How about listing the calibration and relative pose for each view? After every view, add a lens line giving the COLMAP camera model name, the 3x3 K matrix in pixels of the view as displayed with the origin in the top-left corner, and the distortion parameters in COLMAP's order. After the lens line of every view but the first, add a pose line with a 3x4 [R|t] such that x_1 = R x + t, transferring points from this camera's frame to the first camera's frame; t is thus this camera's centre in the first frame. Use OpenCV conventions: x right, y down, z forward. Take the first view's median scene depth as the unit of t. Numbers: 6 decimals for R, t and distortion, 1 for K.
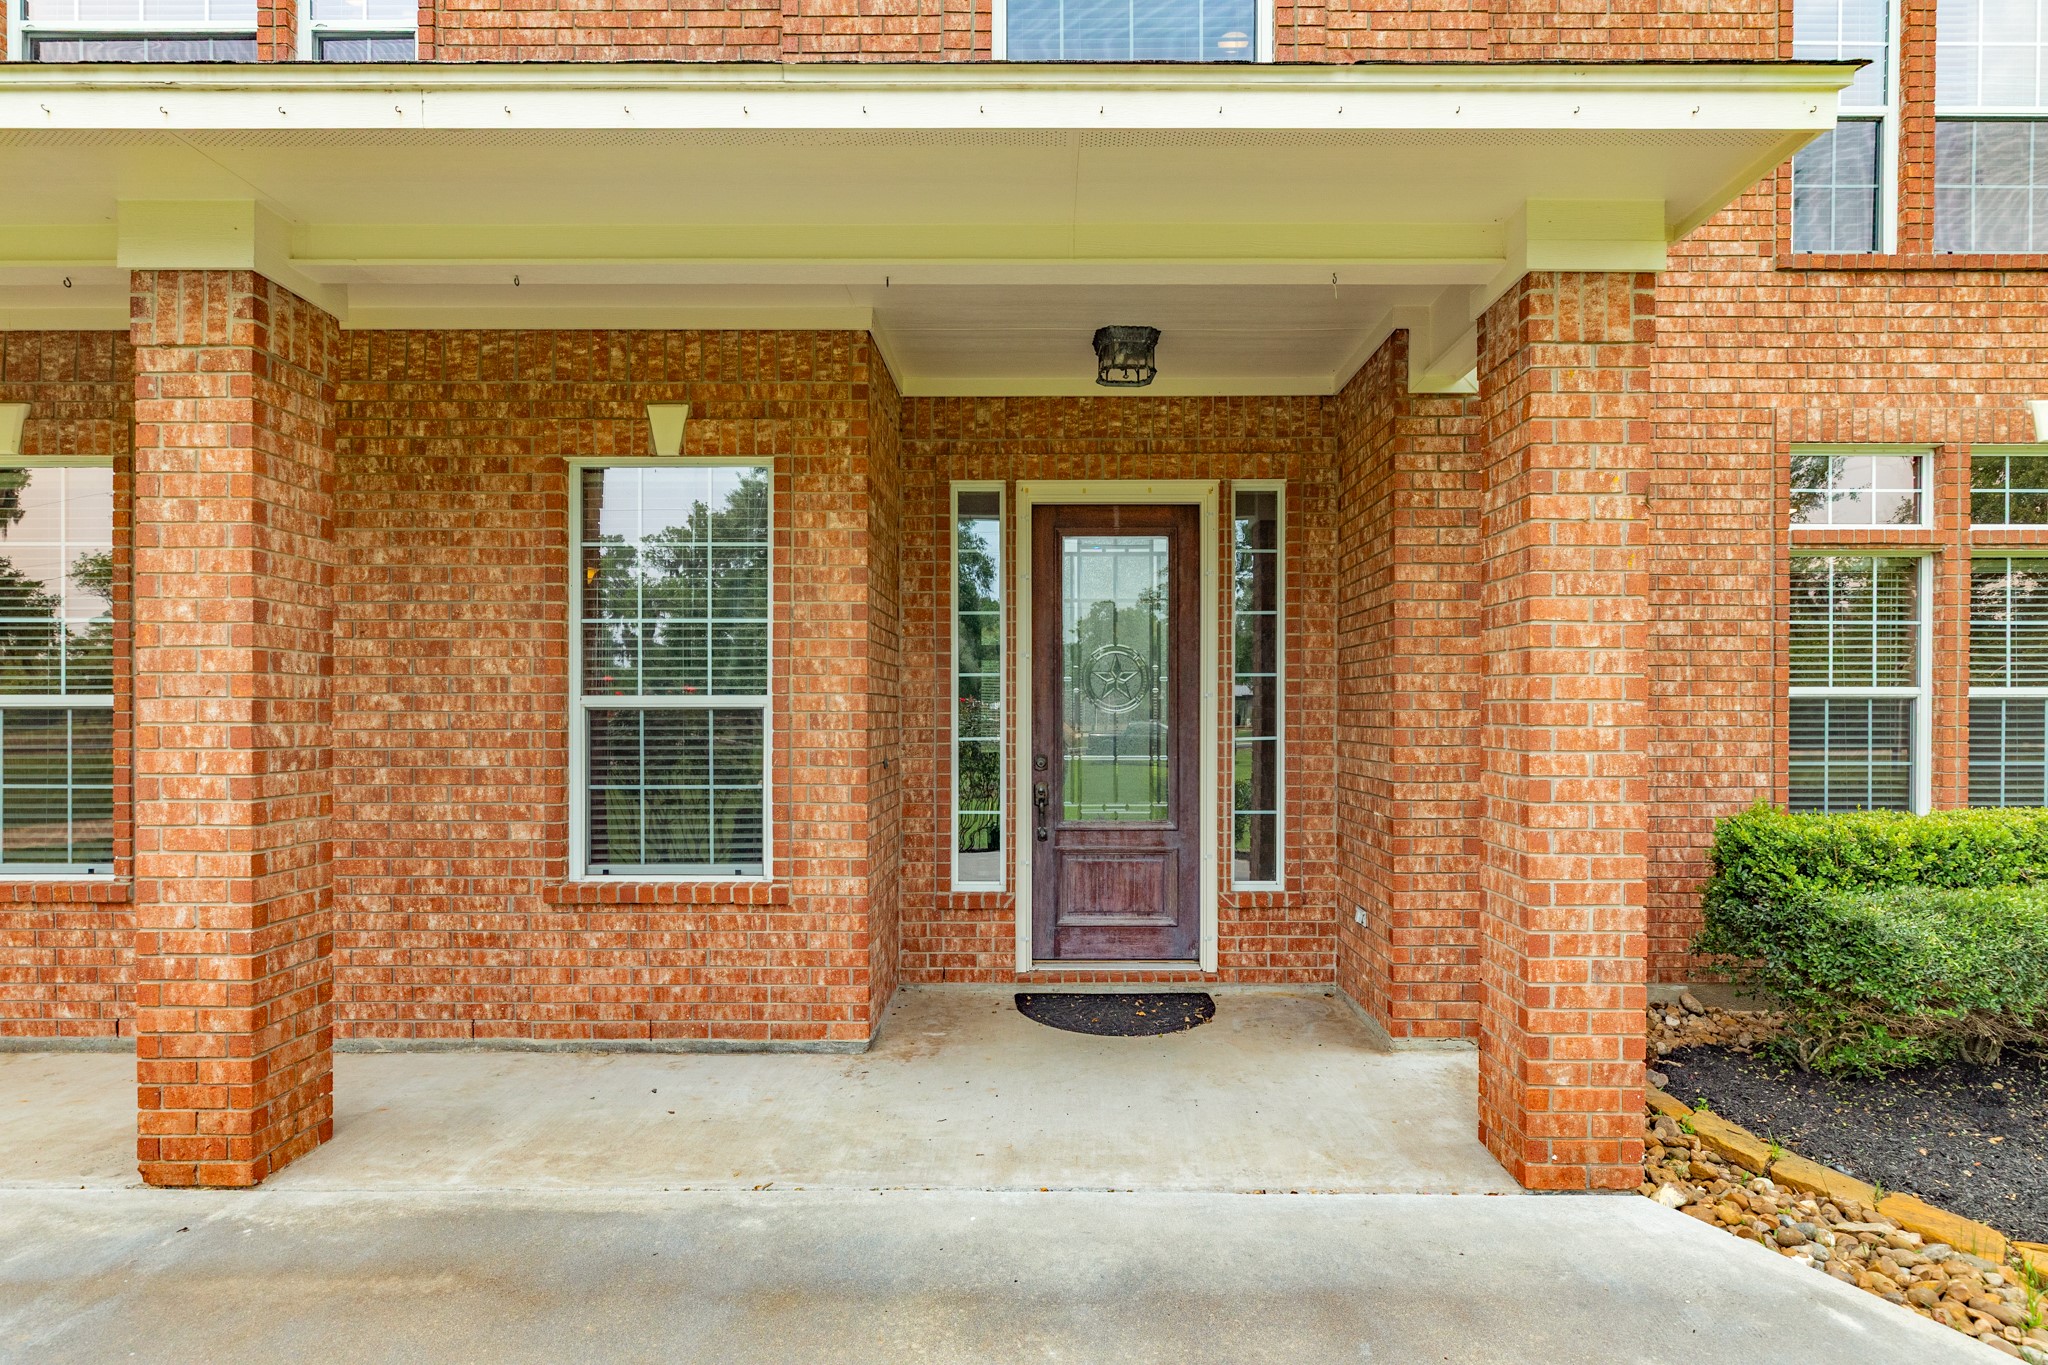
lens RADIAL K [[1045.4, 0, 1016.6], [0, 1045.4, 718.9], [0, 0, 1]] dist [0.000992, 0.000260]
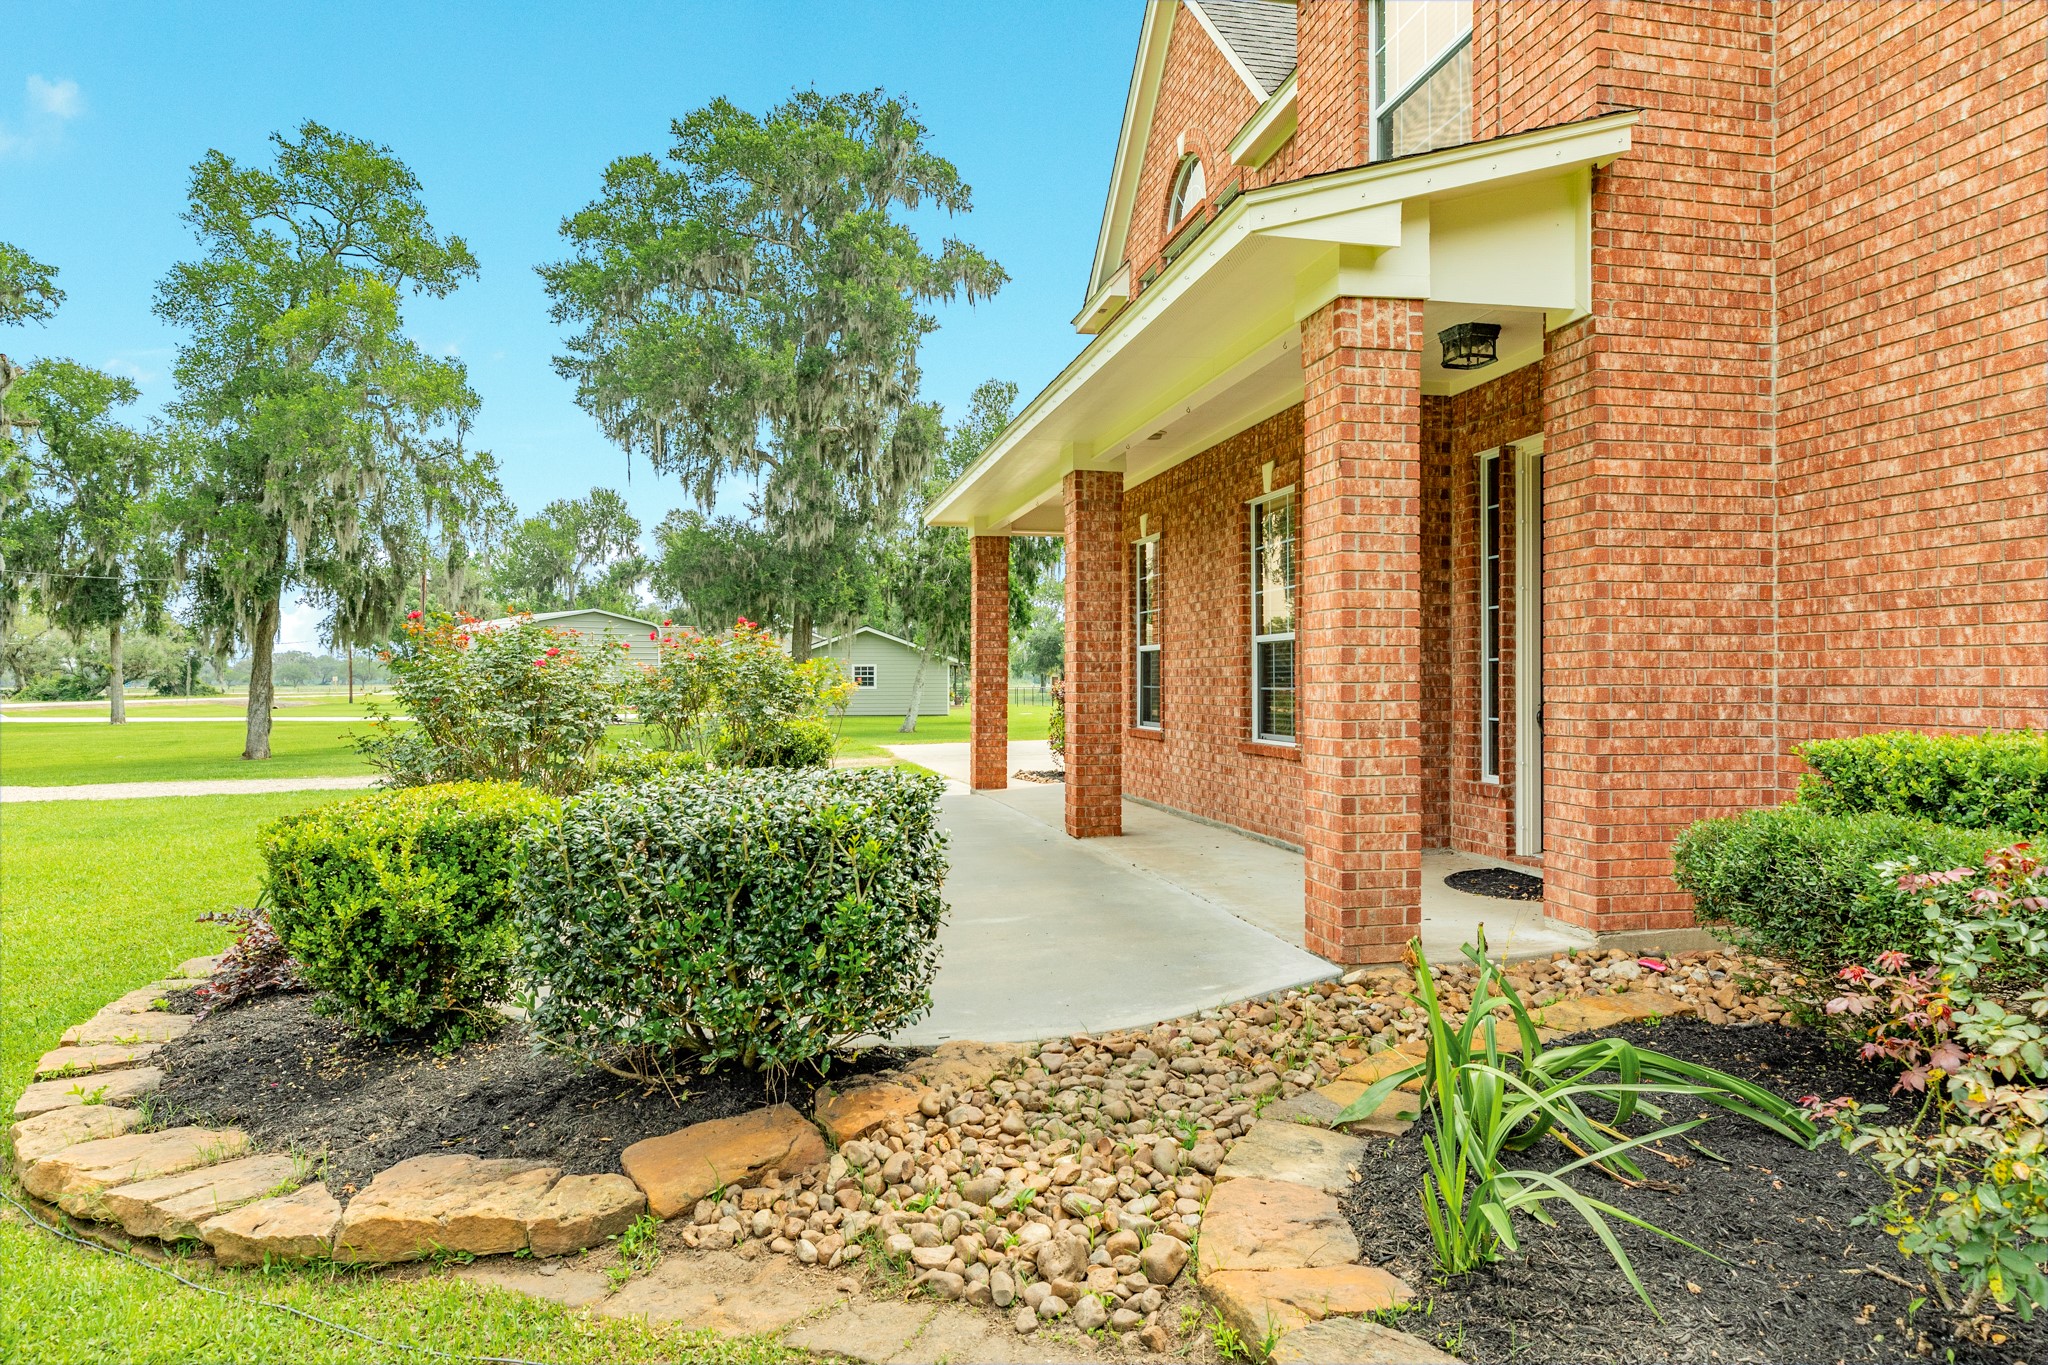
lens RADIAL K [[1237.9, 0, 1023.2], [0, 1237.9, 681.4], [0, 0, 1]] dist [0.000336, 0.000061]
pose [[0.211028, -0.002354, -0.977477, 1.884234], [-0.002001, 0.999994, -0.002840, 0.074957], [0.977478, 0.002555, 0.211022, 0.227061]]
